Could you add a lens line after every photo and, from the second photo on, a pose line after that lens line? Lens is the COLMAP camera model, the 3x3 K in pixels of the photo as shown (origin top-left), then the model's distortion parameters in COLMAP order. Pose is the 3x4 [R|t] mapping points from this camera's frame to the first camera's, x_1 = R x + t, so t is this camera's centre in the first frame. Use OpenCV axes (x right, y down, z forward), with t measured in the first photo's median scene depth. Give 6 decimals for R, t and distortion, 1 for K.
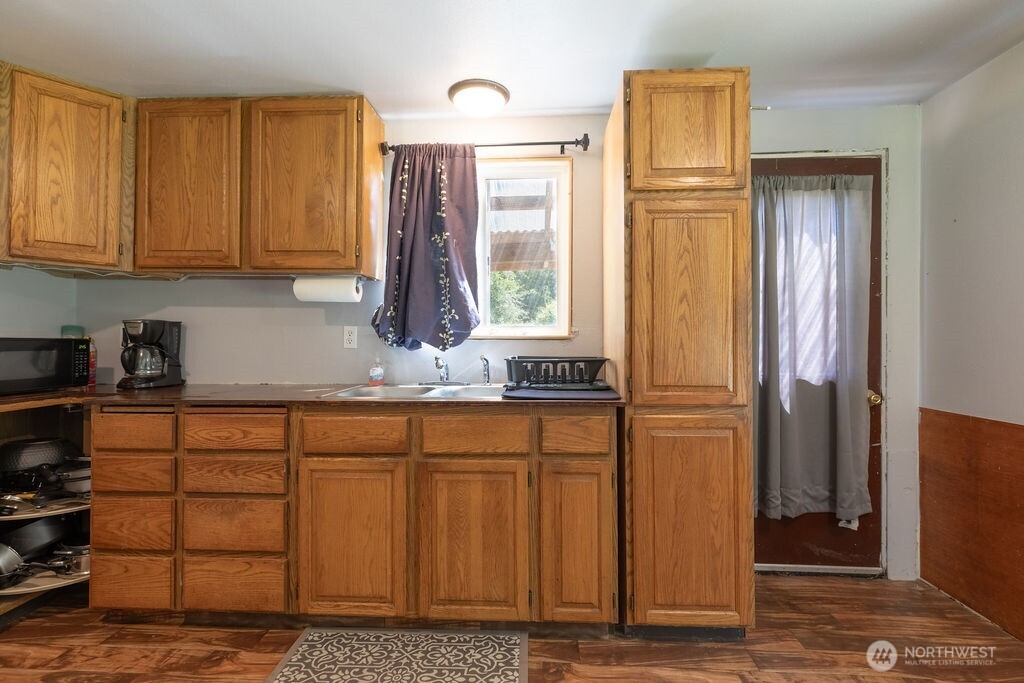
lens RADIAL K [[465.3, 0, 514.3], [0, 465.3, 335.5], [0, 0, 1]] dist [0.002967, 0.000439]
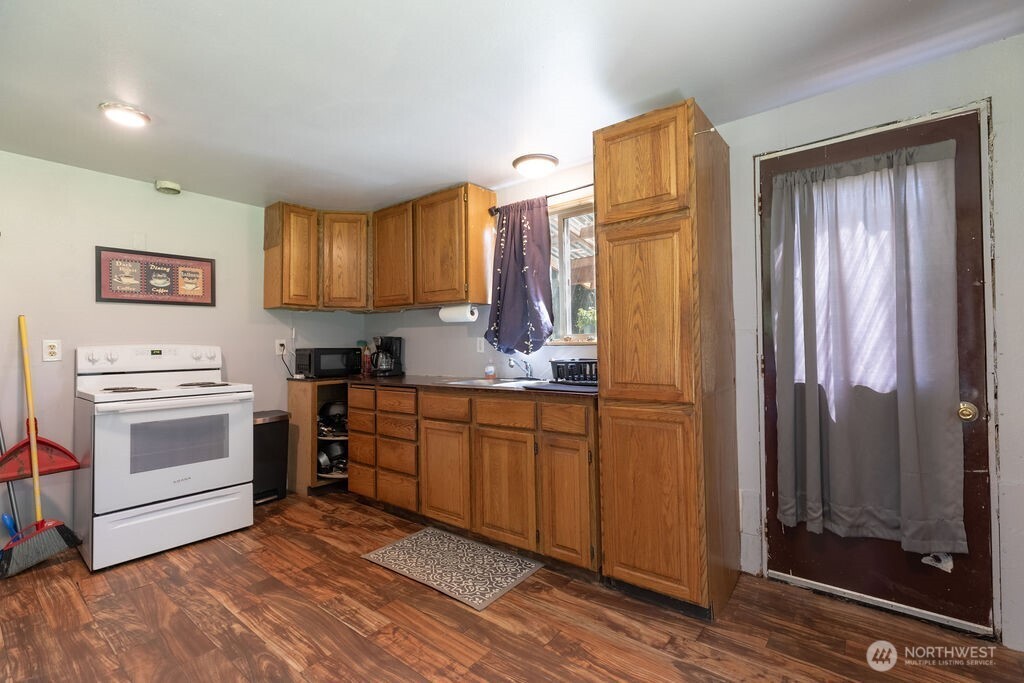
lens RADIAL K [[456.5, 0, 514.9], [0, 456.5, 335.8], [0, 0, 1]] dist [0.004740, -0.000477]
pose [[0.817664, -0.025008, -0.575152, 0.658305], [0.020553, 0.999687, -0.014247, -0.003226], [0.575328, -0.000172, 0.817923, -0.113032]]
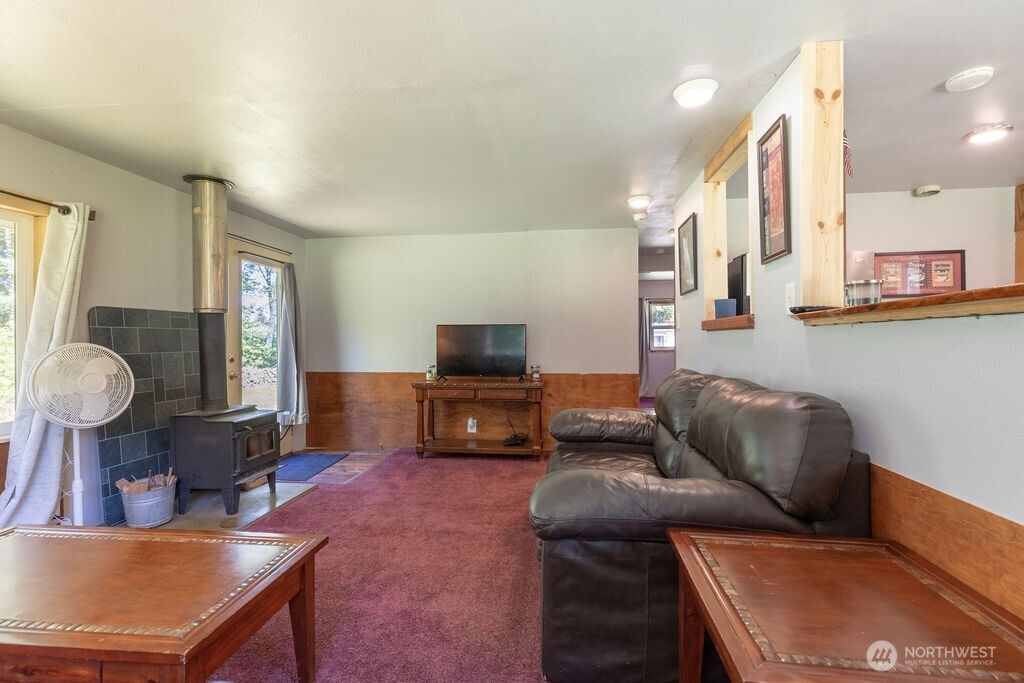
lens RADIAL K [[460.0, 0, 512.0], [0, 460.0, 341.5], [0, 0, 1]] dist [0.002632, 0.000364]
pose [[-0.061918, 0.000898, -0.998081, 0.635866], [0.015905, 0.999874, -0.000087, -0.011903], [0.997954, -0.015880, -0.061925, -0.971110]]
